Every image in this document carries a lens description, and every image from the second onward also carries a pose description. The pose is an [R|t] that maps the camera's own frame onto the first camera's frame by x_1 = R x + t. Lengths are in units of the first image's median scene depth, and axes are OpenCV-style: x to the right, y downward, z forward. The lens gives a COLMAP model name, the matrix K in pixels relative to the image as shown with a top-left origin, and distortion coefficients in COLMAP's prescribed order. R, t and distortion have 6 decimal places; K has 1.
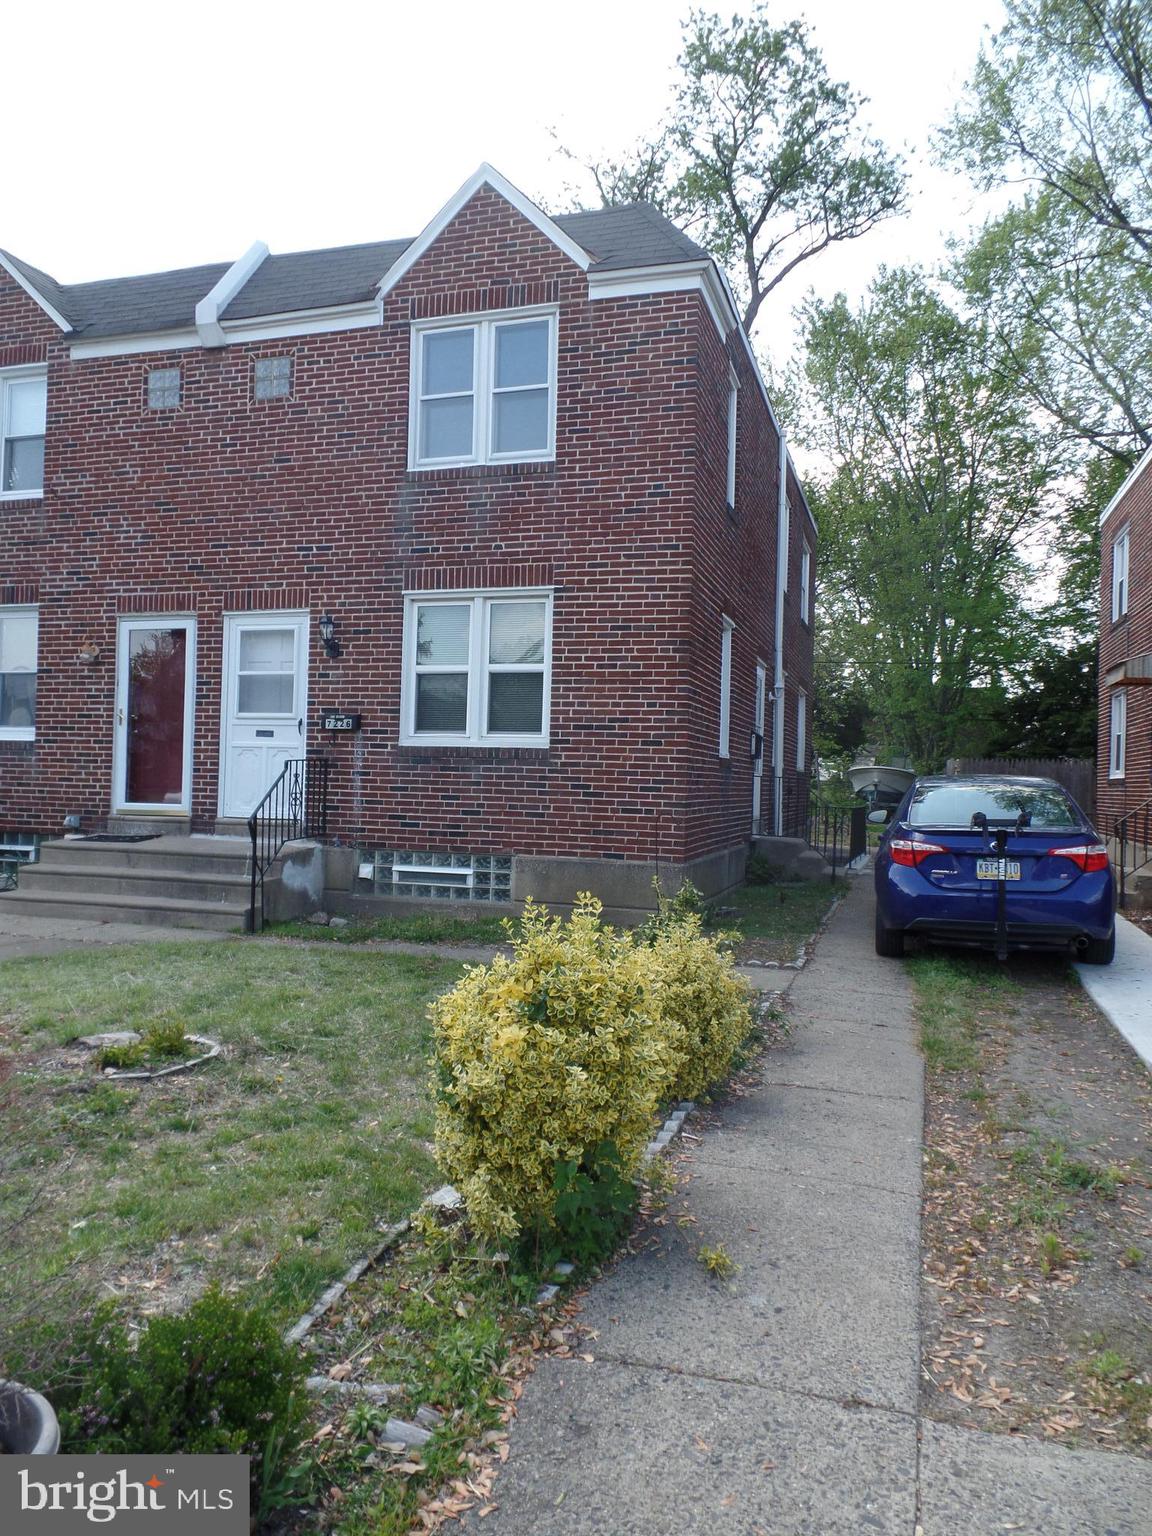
lens RADIAL K [[1074.0, 0, 575.1], [0, 1074.0, 758.2], [0, 0, 1]] dist [0.001918, 0.004248]
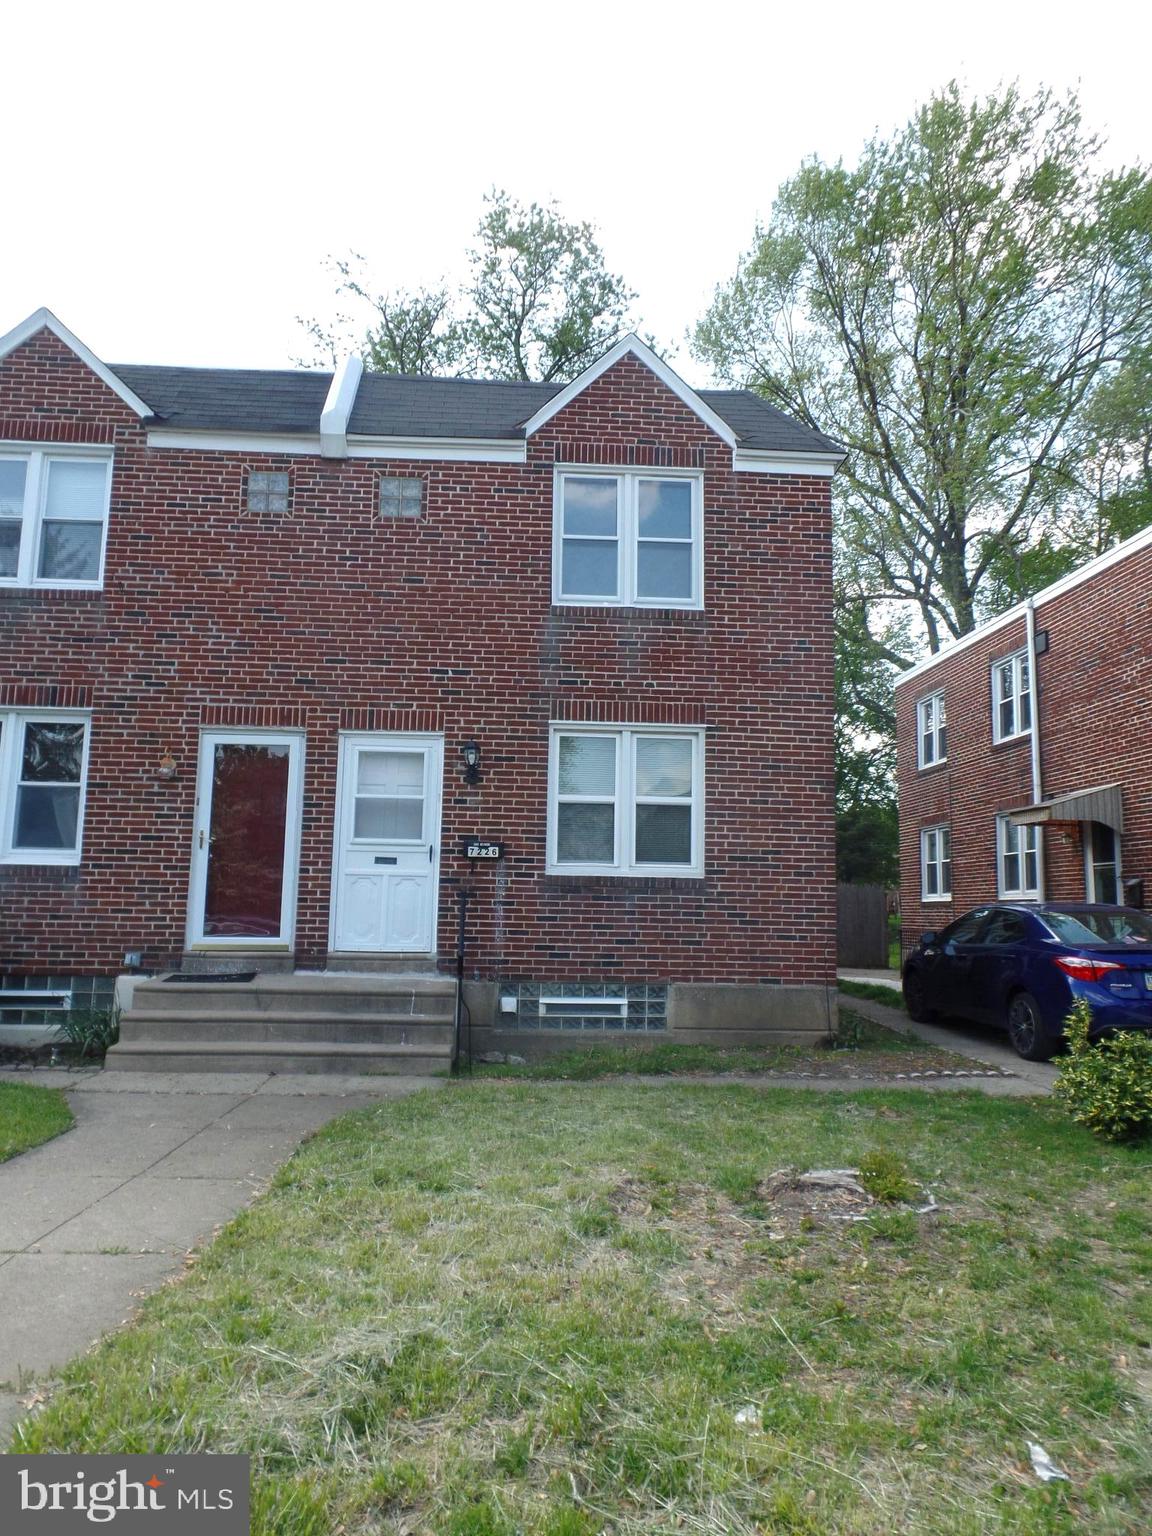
lens RADIAL K [[1074.0, 0, 575.1], [0, 1074.0, 758.2], [0, 0, 1]] dist [0.001918, 0.004248]
pose [[0.934856, 0.043244, 0.352384, -0.486888], [-0.003497, 0.993628, -0.112658, -0.006777], [-0.355010, 0.104087, 0.929050, 0.057137]]
